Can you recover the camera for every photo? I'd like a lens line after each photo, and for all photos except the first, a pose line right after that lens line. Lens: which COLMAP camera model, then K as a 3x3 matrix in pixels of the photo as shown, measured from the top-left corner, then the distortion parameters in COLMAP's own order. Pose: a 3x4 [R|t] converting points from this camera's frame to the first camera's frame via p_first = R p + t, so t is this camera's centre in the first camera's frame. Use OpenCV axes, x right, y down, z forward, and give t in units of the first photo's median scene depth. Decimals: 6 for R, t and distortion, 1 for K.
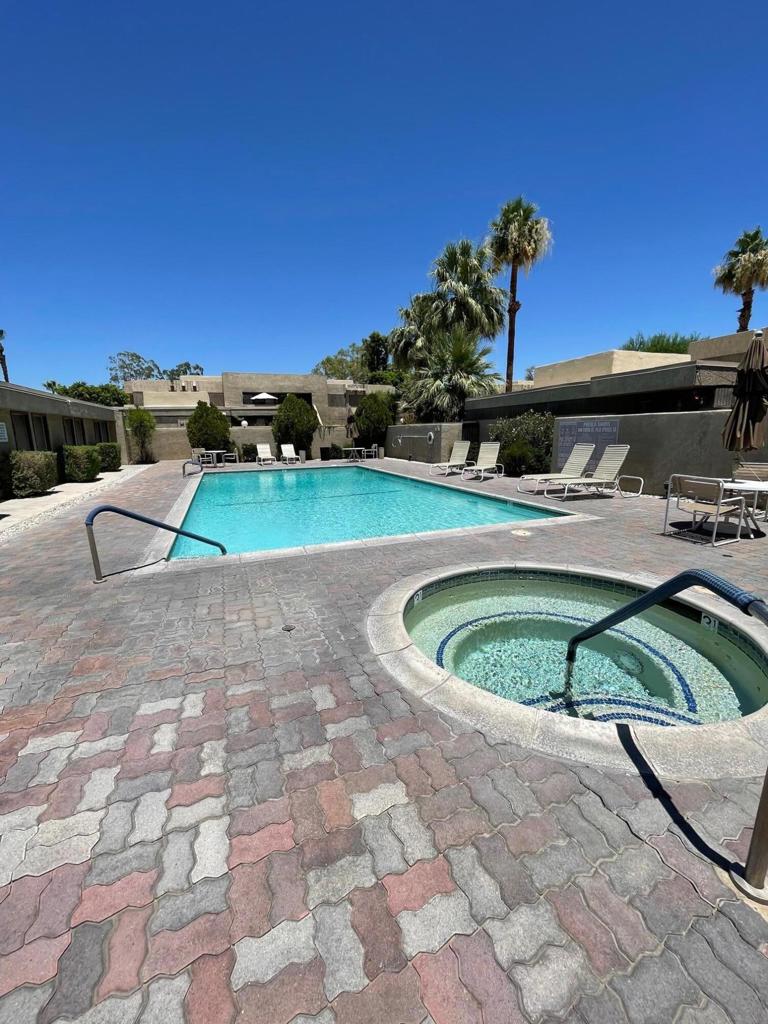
lens RADIAL K [[408.8, 0, 383.5], [0, 408.8, 513.6], [0, 0, 1]] dist [-0.002666, 0.002066]
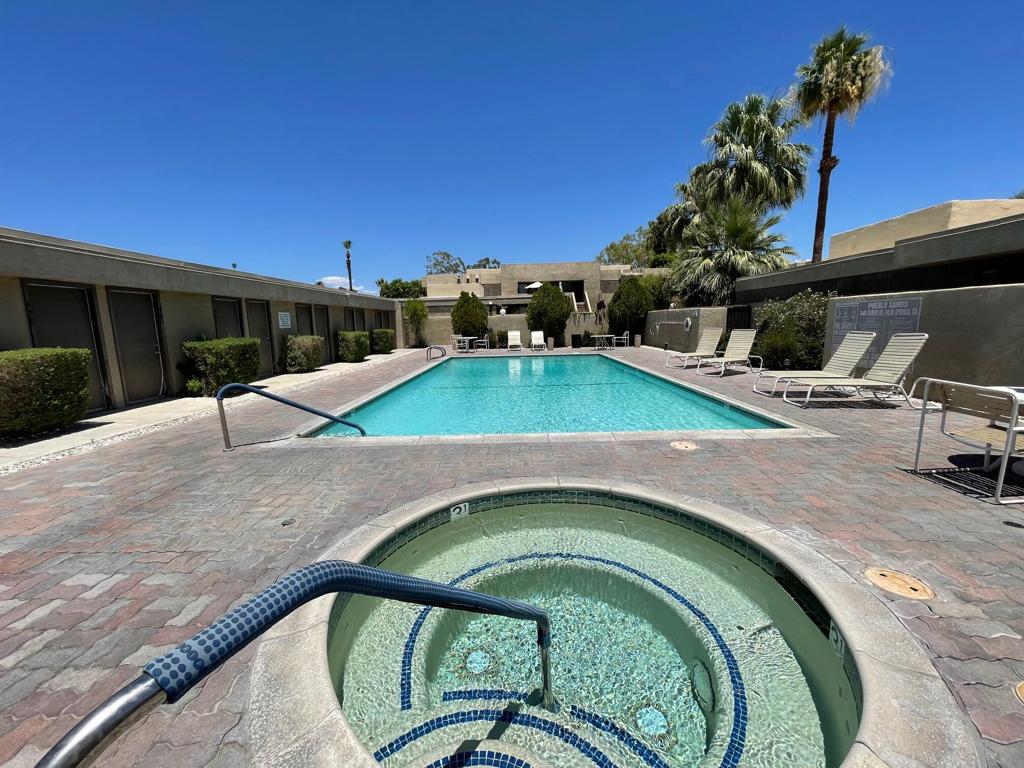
lens RADIAL K [[408.8, 0, 511.4], [0, 408.8, 389.1], [0, 0, 1]] dist [-0.002666, 0.002066]
pose [[0.927810, 0.055383, -0.368919, 0.137645], [-0.065585, 0.997732, -0.015161, -0.011710], [0.367243, 0.038262, 0.929338, 0.068662]]
